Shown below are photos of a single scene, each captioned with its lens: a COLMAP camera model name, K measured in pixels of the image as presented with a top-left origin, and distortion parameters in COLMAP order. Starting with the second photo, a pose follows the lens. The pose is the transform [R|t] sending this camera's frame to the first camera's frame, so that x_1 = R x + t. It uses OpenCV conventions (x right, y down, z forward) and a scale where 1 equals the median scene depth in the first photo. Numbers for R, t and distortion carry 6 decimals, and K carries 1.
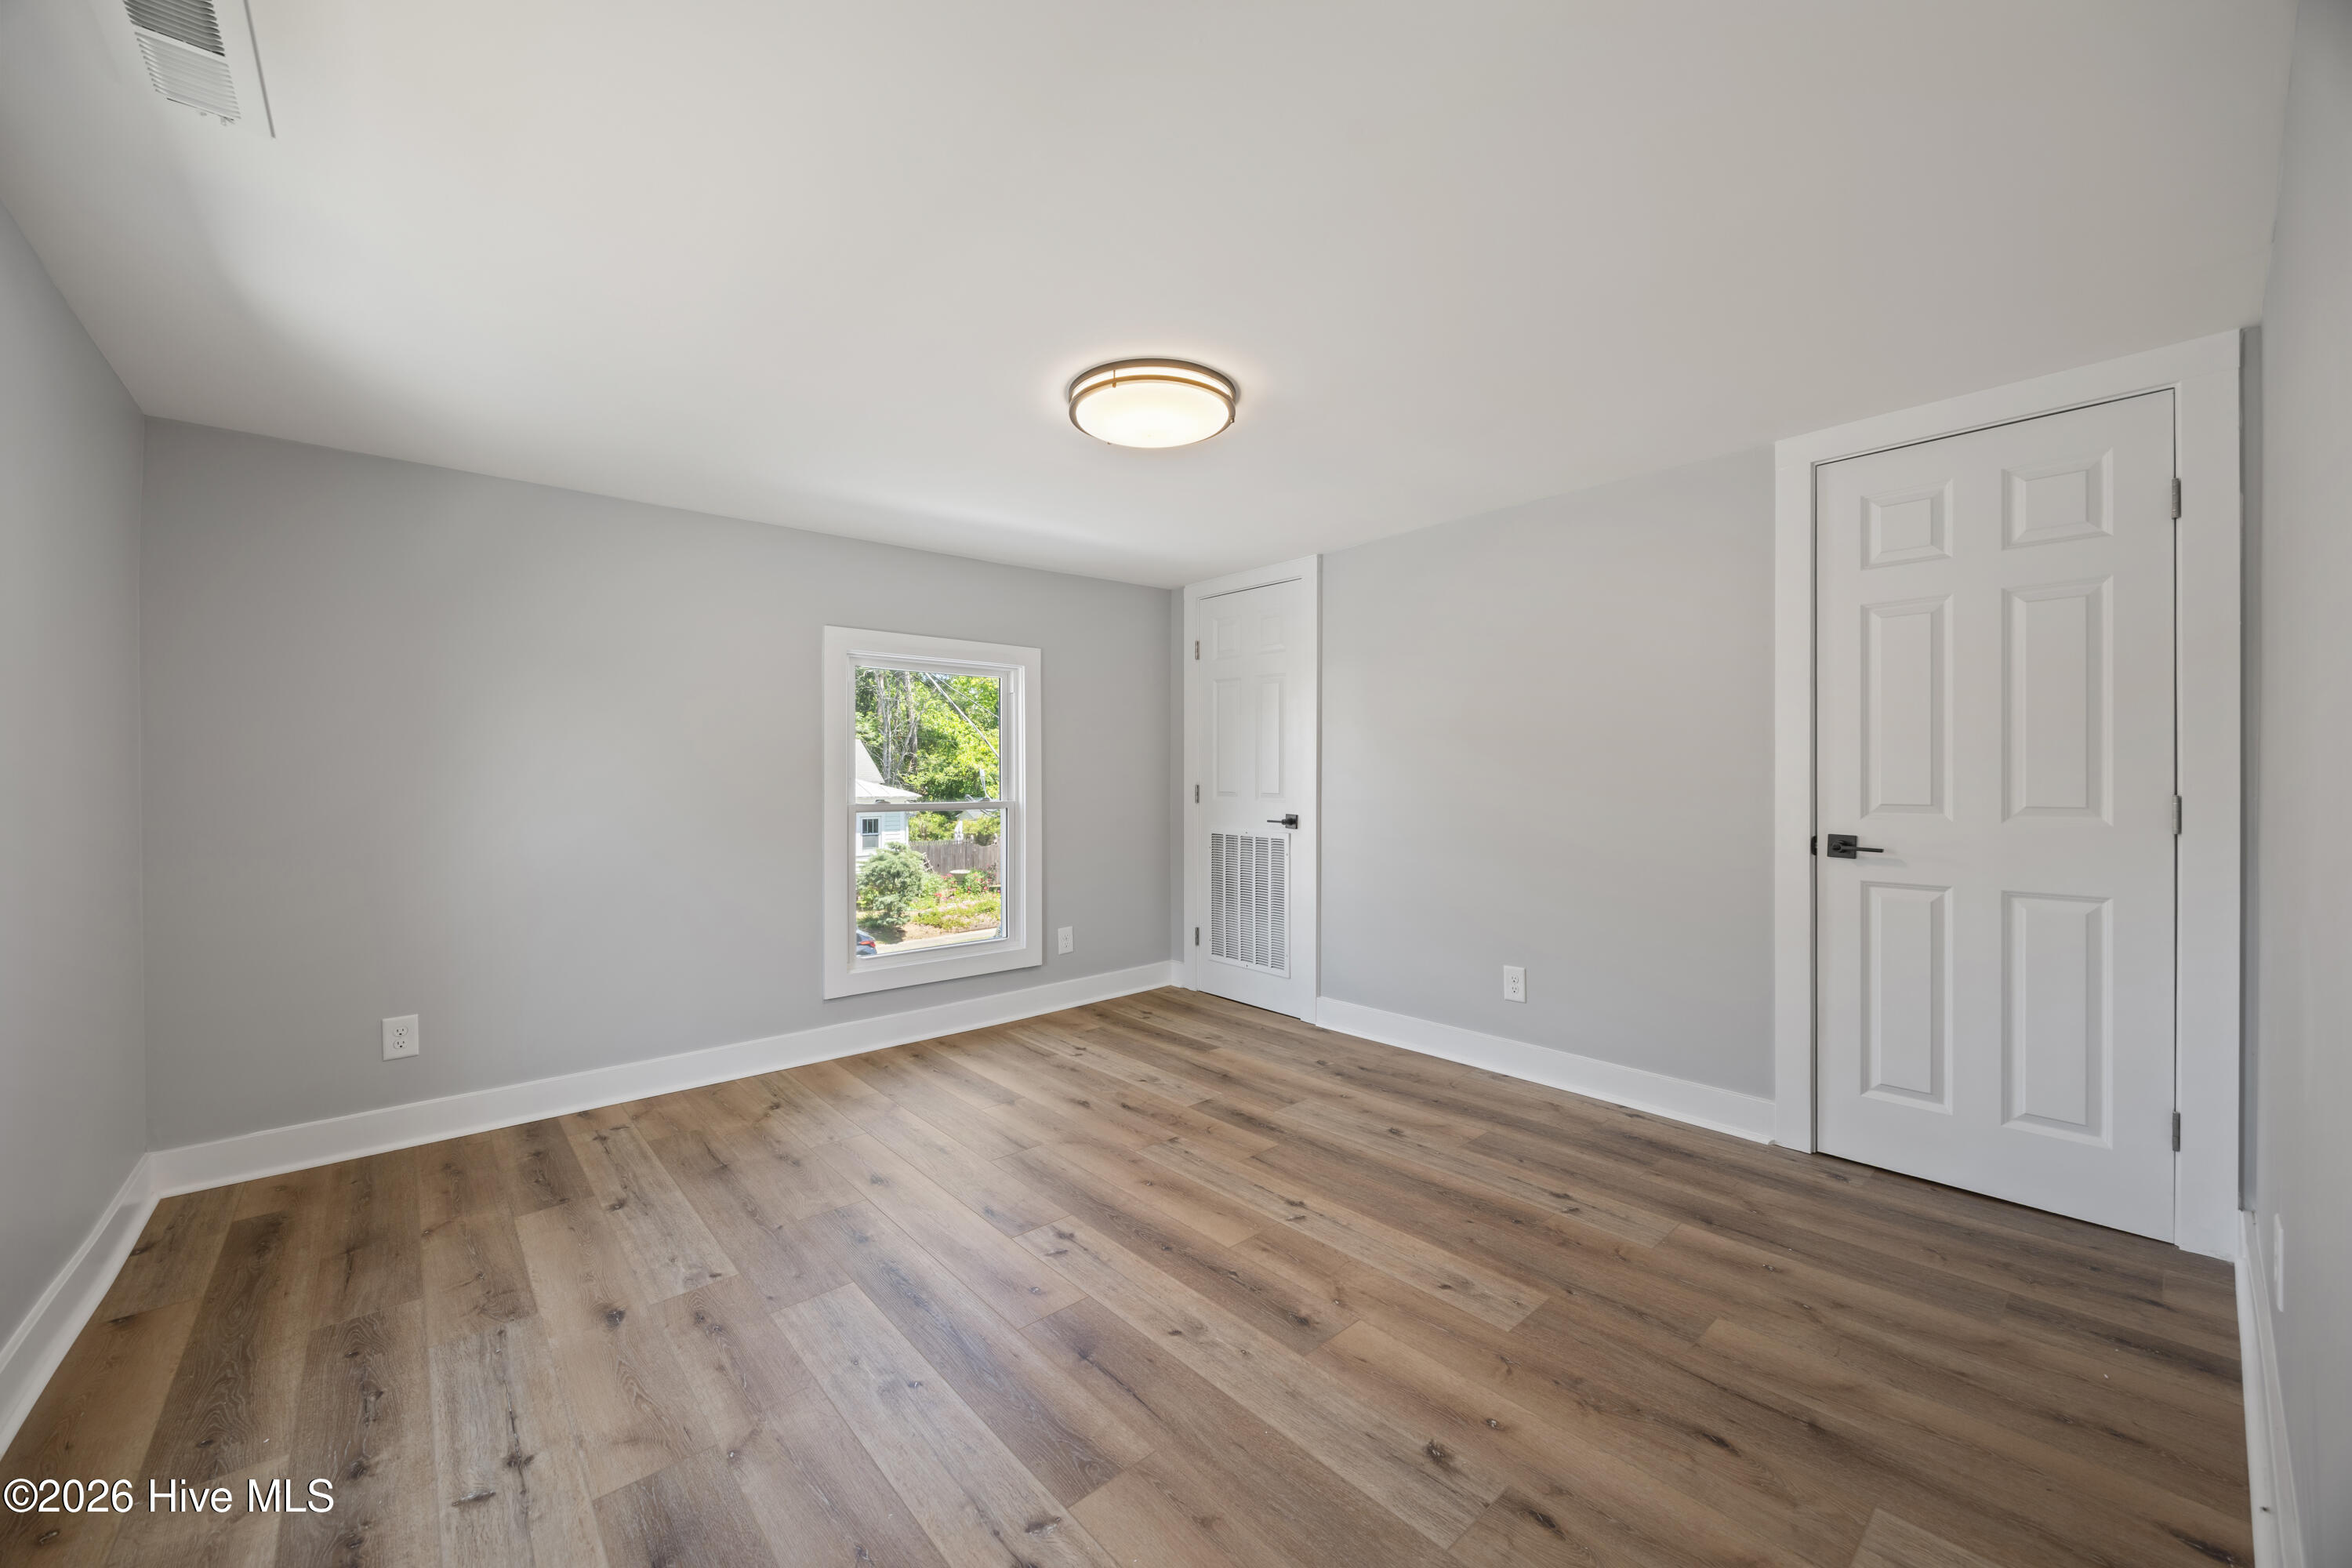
lens RADIAL K [[900.5, 0, 1175.1], [0, 900.5, 773.3], [0, 0, 1]] dist [-0.015240, -0.000089]
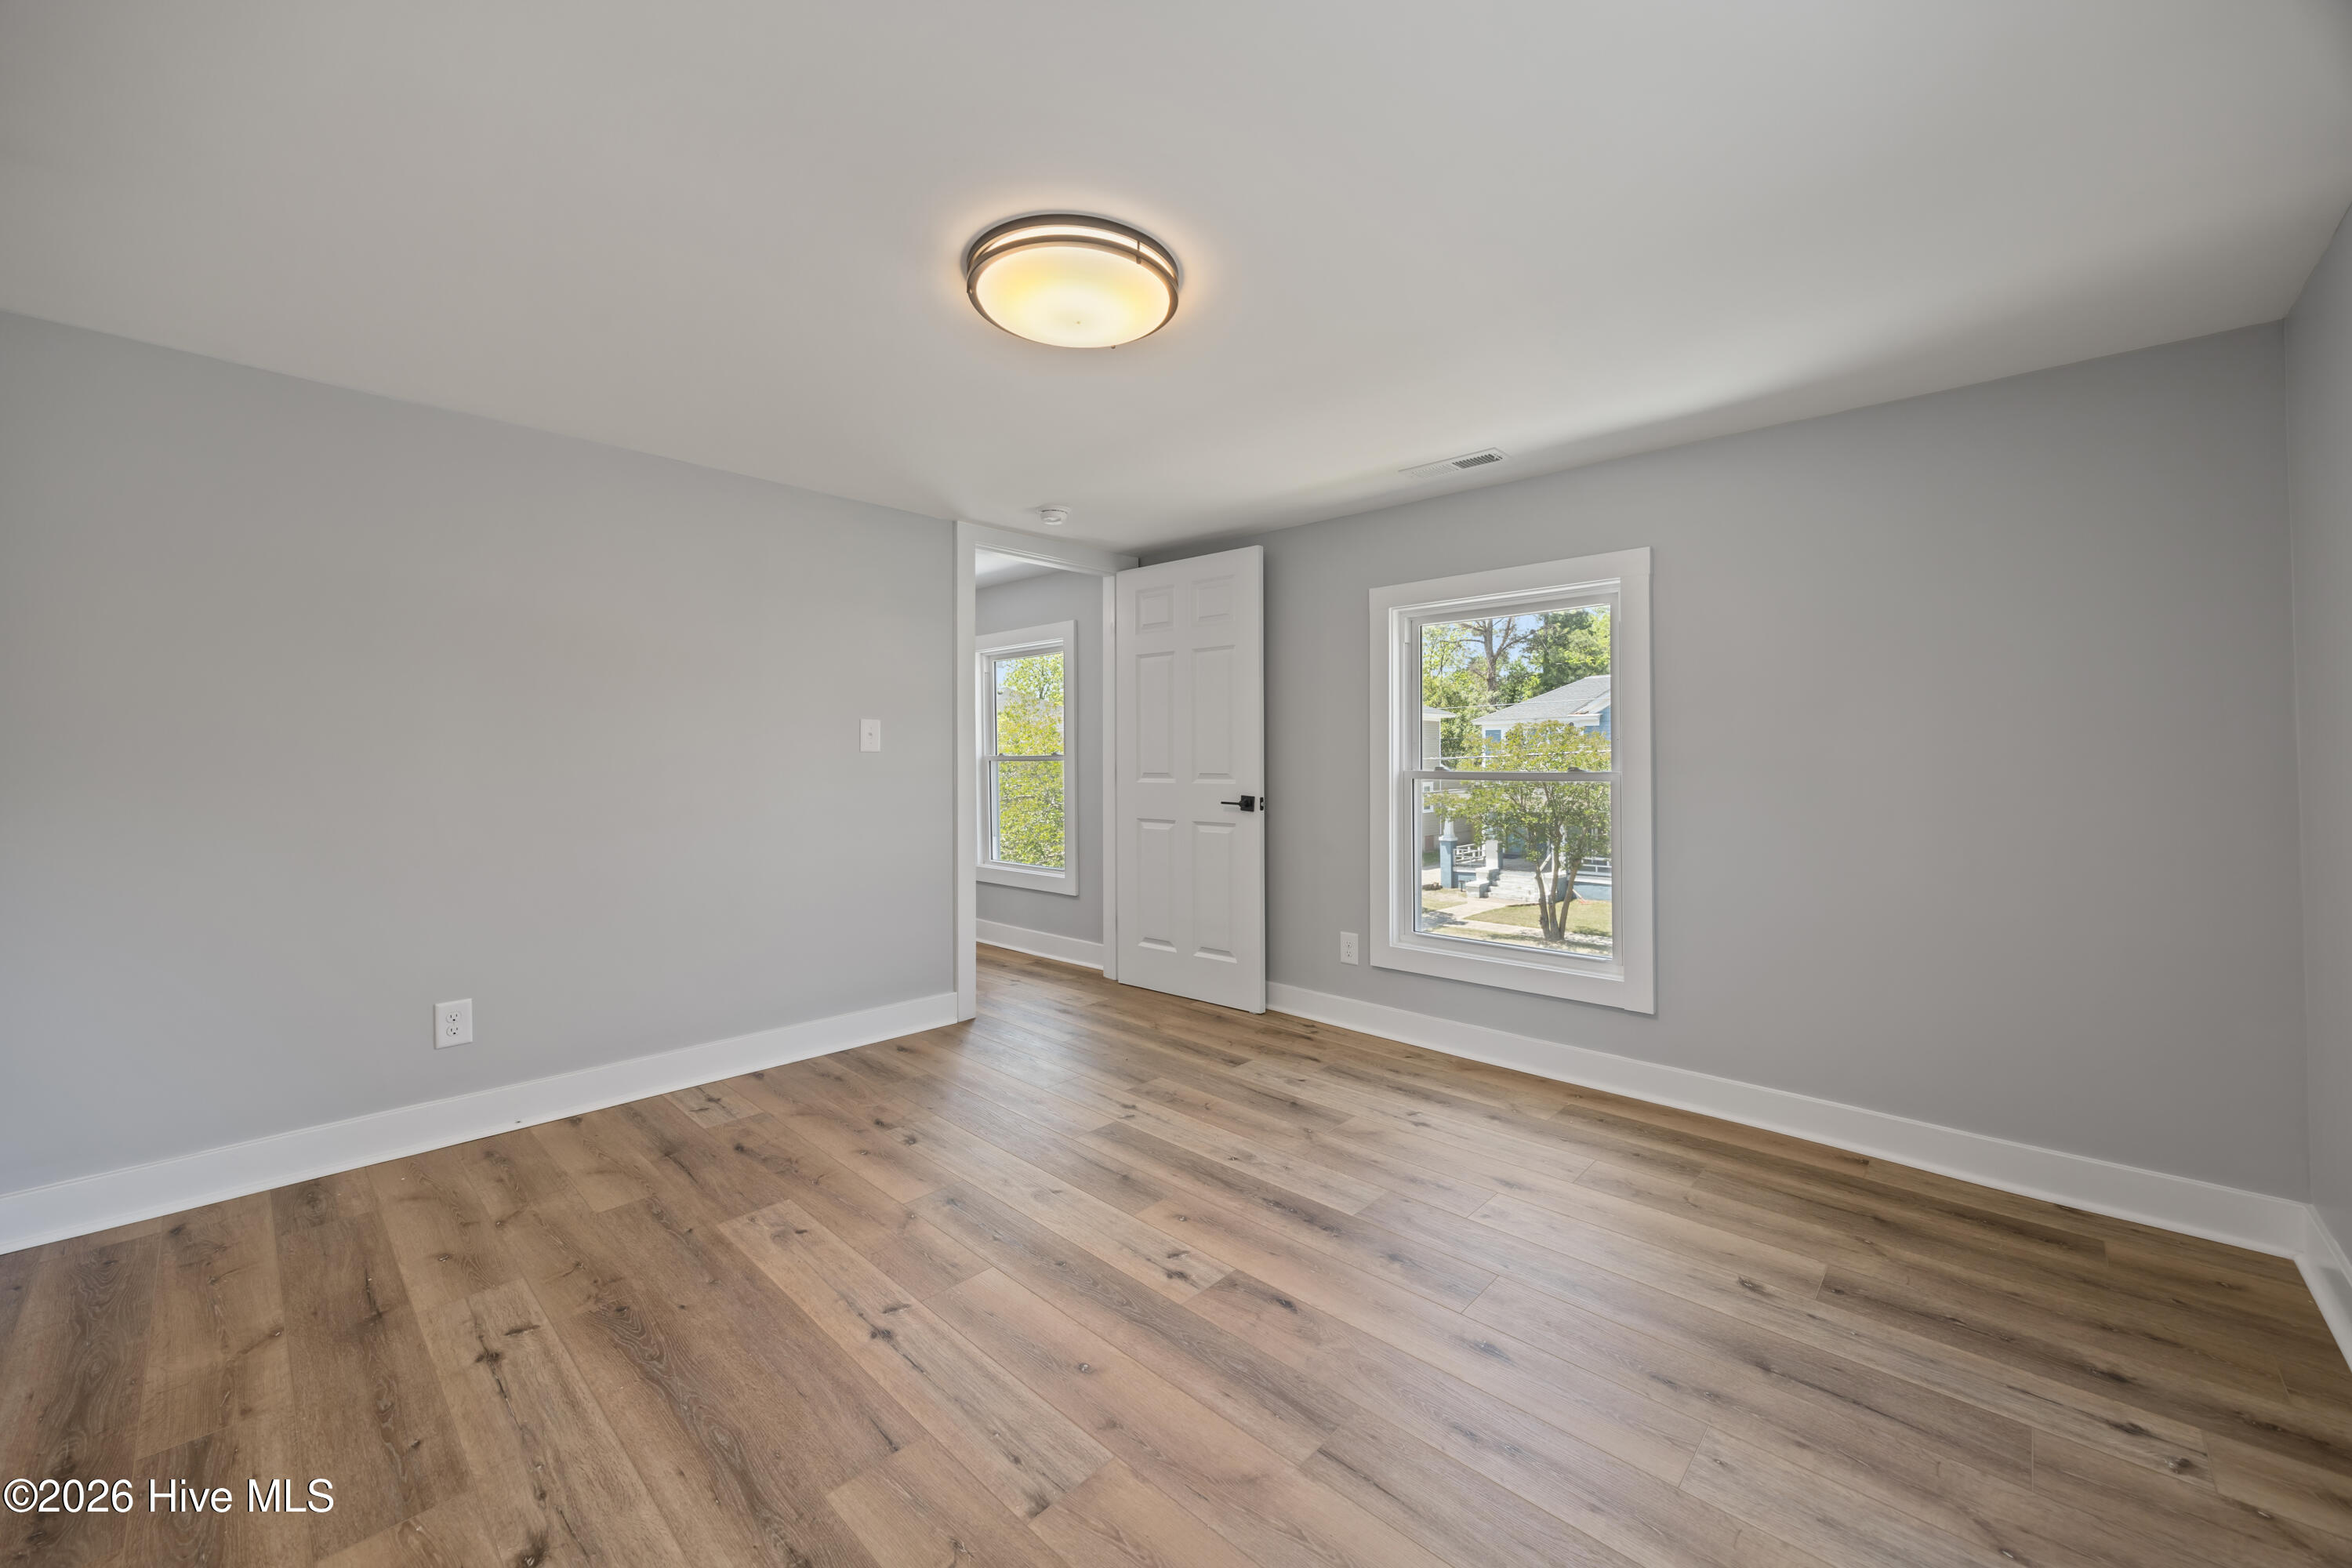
lens RADIAL K [[900.5, 0, 1180.6], [0, 900.5, 769.4], [0, 0, 1]] dist [-0.015240, -0.000089]
pose [[-0.994852, 0.006904, -0.101100, -0.042337], [0.006075, 0.999945, 0.008507, 0.012673], [0.101153, 0.007849, -0.994840, 1.947045]]
